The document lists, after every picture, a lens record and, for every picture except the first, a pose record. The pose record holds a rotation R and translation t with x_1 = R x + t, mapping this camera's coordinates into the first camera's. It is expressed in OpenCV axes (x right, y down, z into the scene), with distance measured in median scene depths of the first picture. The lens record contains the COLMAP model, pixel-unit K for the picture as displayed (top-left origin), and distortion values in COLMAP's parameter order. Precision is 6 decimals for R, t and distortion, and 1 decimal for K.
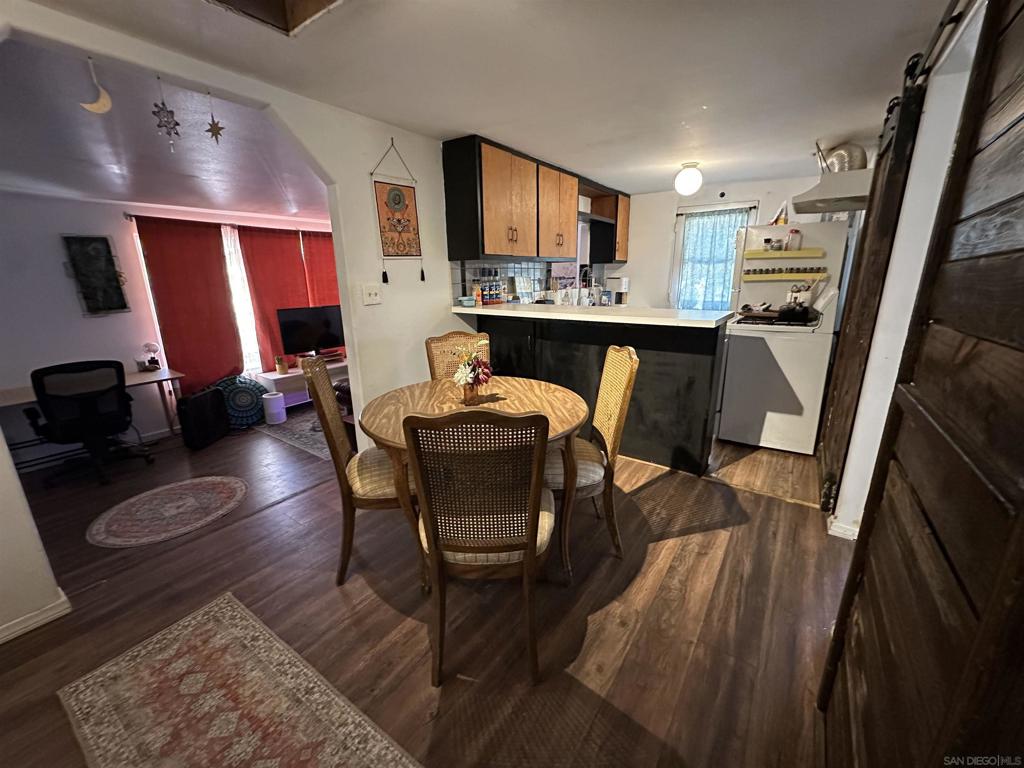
lens RADIAL K [[408.4, 0, 512.5], [0, 408.4, 385.6], [0, 0, 1]] dist [-0.006615, 0.000876]
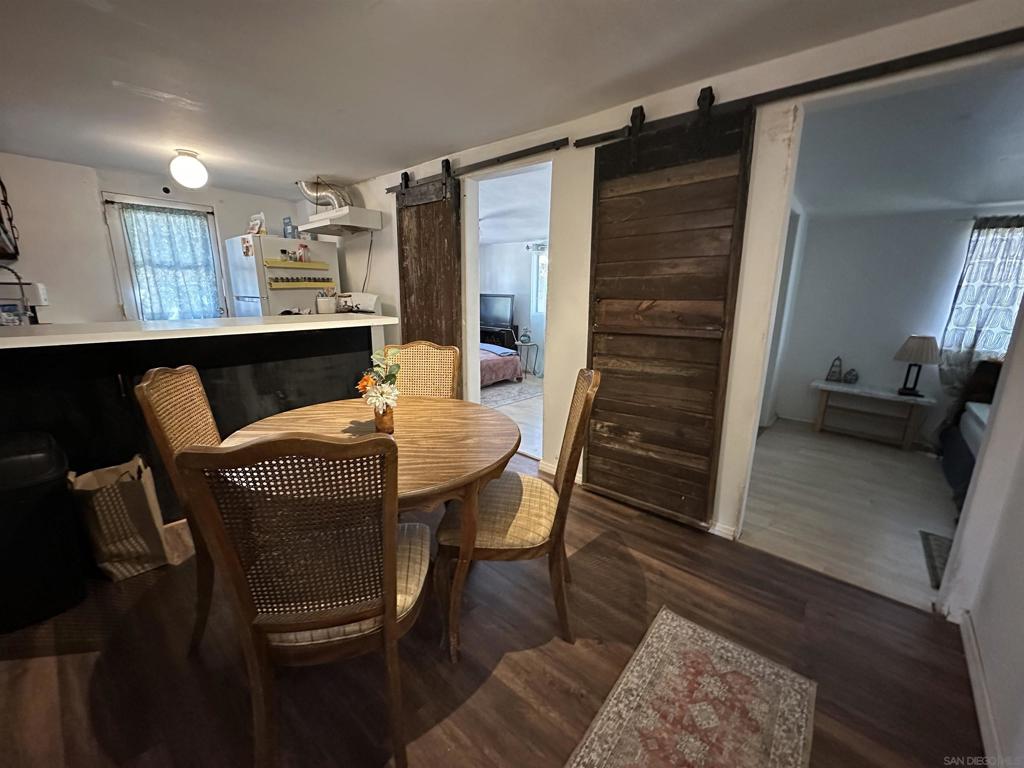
lens RADIAL K [[408.4, 0, 512.5], [0, 408.4, 385.6], [0, 0, 1]] dist [-0.006615, 0.000876]
pose [[0.096602, -0.217760, 0.971210, -0.571152], [0.249309, 0.949961, 0.188198, -0.088074], [-0.963594, 0.223951, 0.146057, 0.427251]]
